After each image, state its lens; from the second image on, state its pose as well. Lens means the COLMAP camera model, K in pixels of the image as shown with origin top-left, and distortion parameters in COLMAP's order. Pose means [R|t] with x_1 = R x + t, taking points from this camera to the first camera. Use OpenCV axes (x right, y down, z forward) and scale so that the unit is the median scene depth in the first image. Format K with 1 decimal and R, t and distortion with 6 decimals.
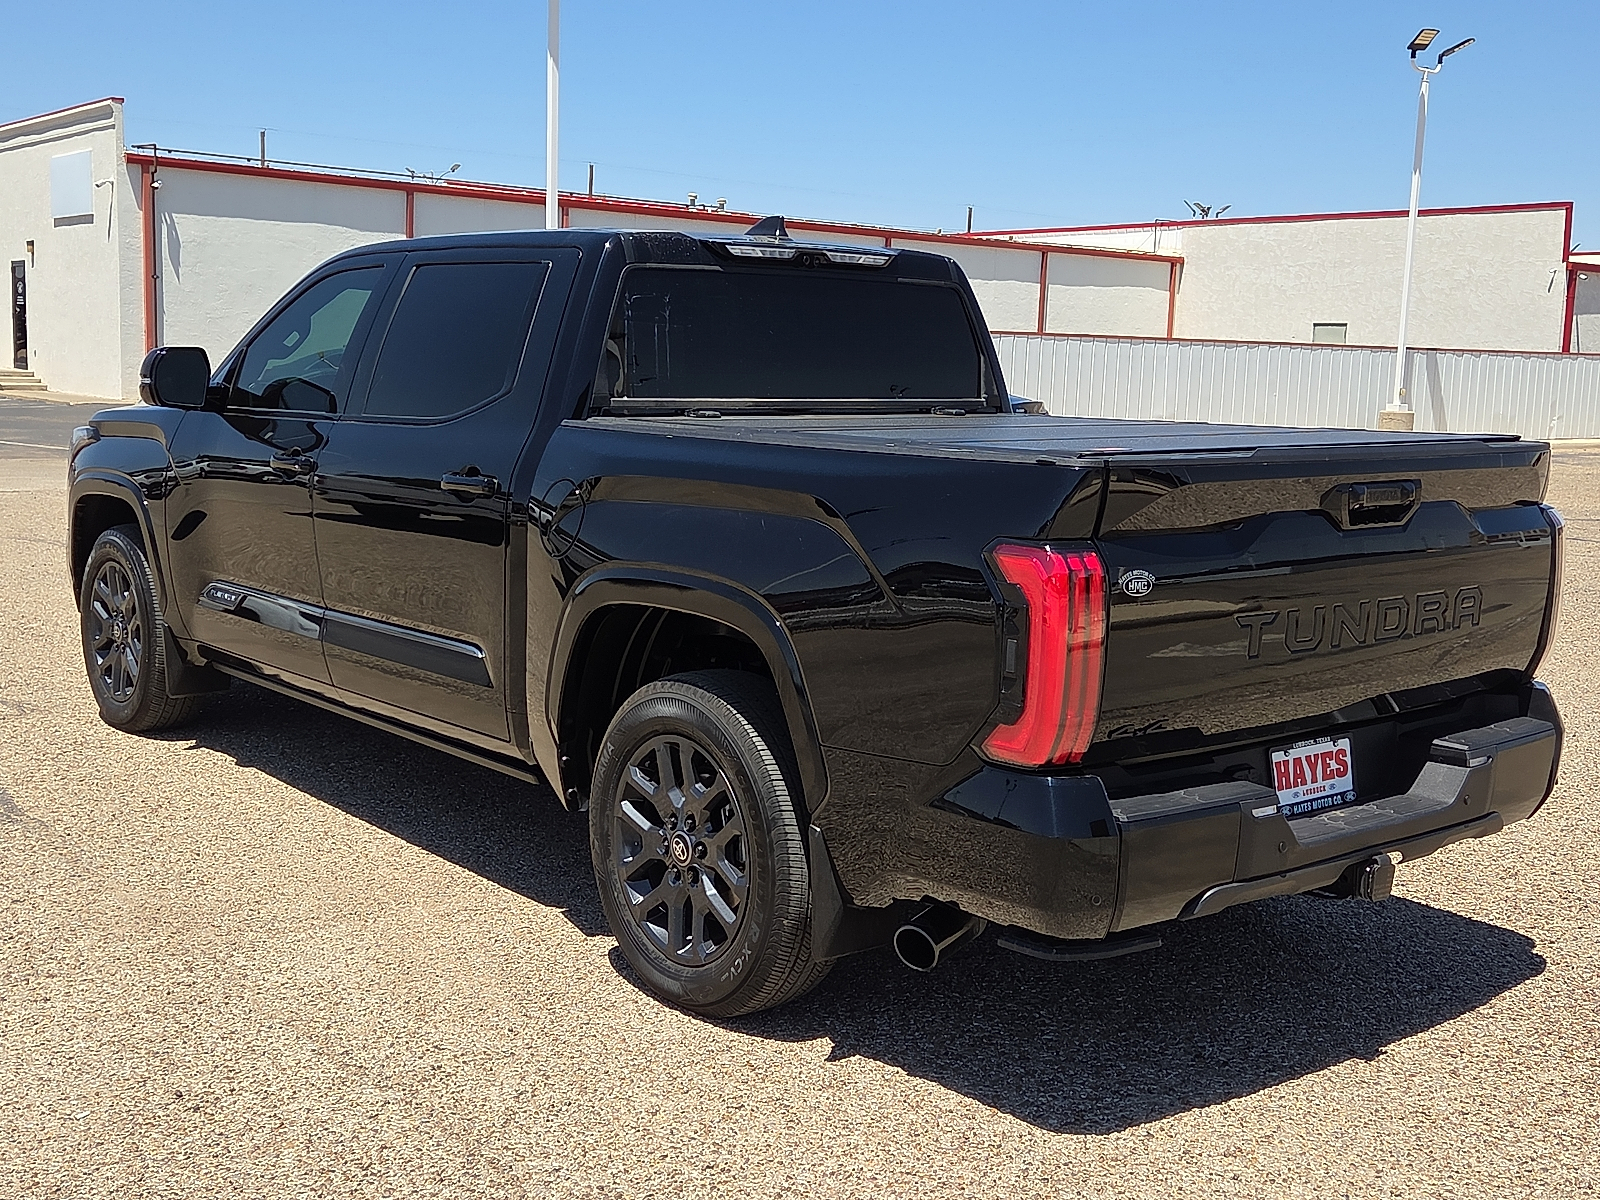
lens RADIAL K [[1798.9, 0, 798.0], [0, 1798.9, 609.8], [0, 0, 1]] dist [0.107050, 0.000000]
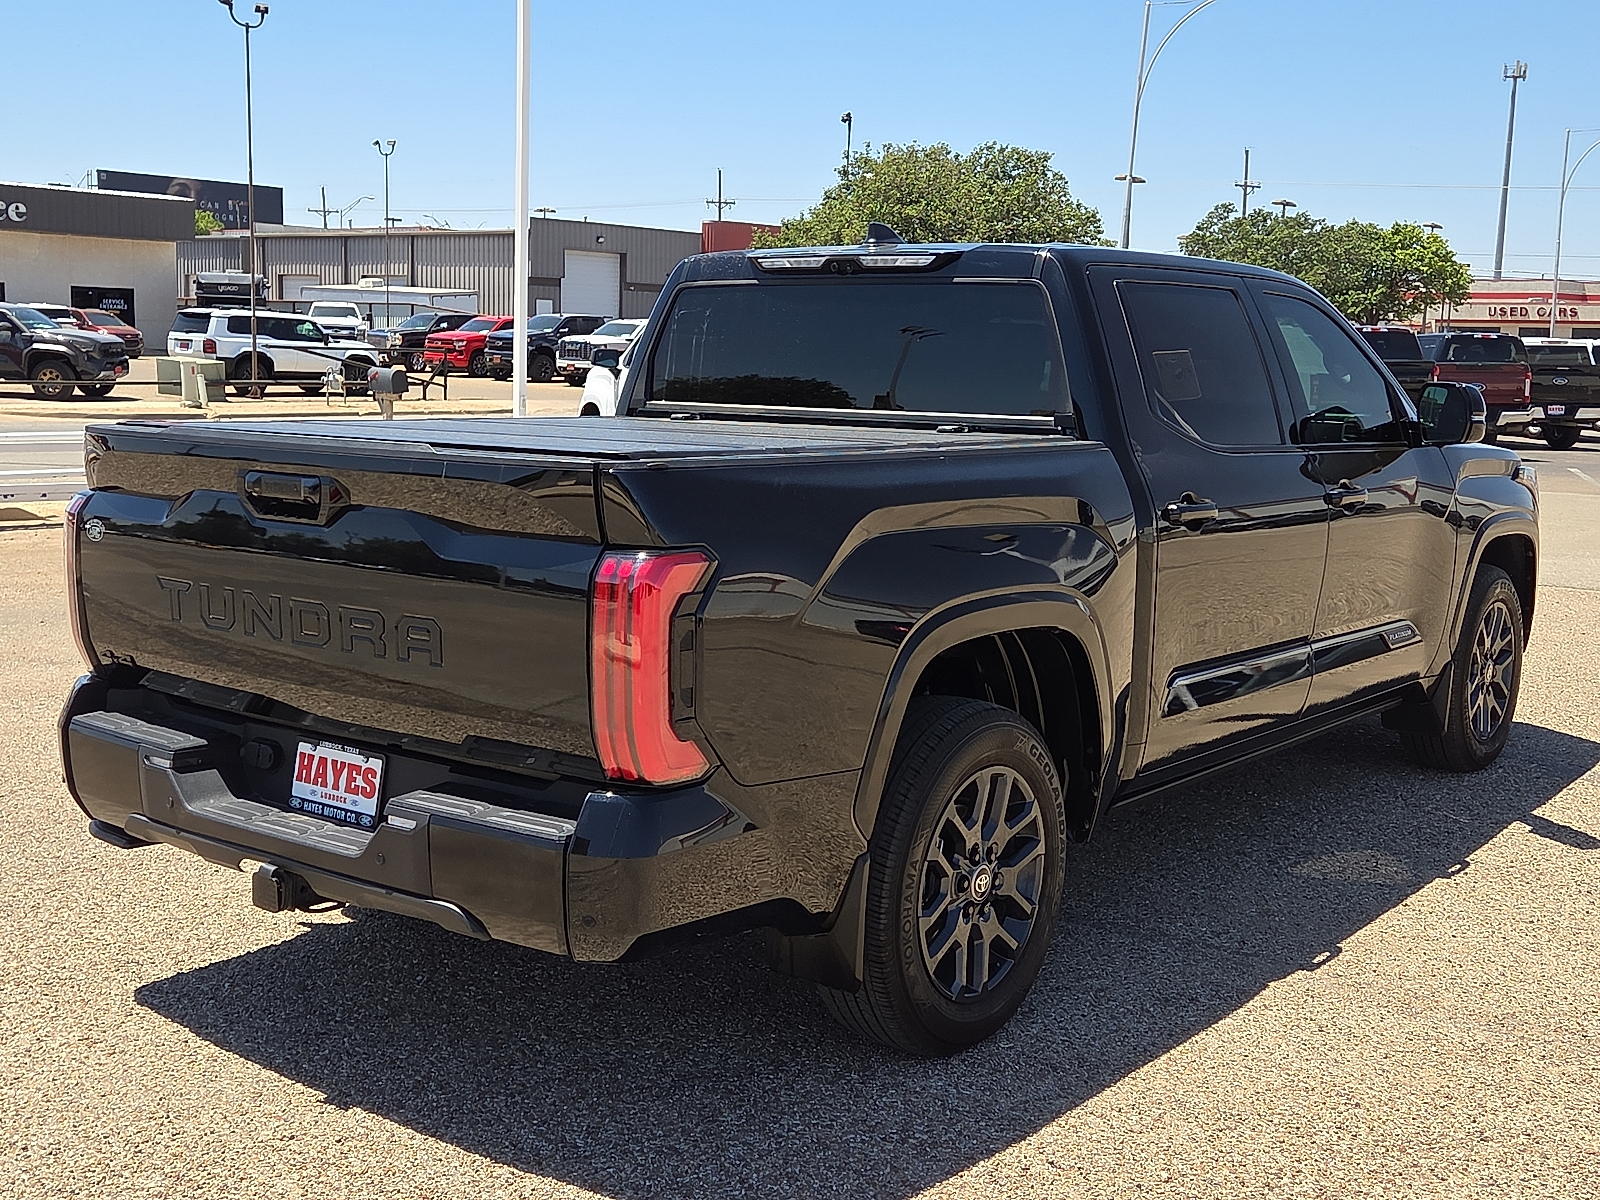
lens RADIAL K [[1798.9, 0, 841.8], [0, 1798.9, 626.2], [0, 0, 1]] dist [0.107050, 0.000000]
pose [[0.207147, 0.123405, -0.970495, 1.249221], [-0.151456, 0.984097, 0.092807, -0.118051], [0.966515, 0.127763, 0.222544, 1.027454]]
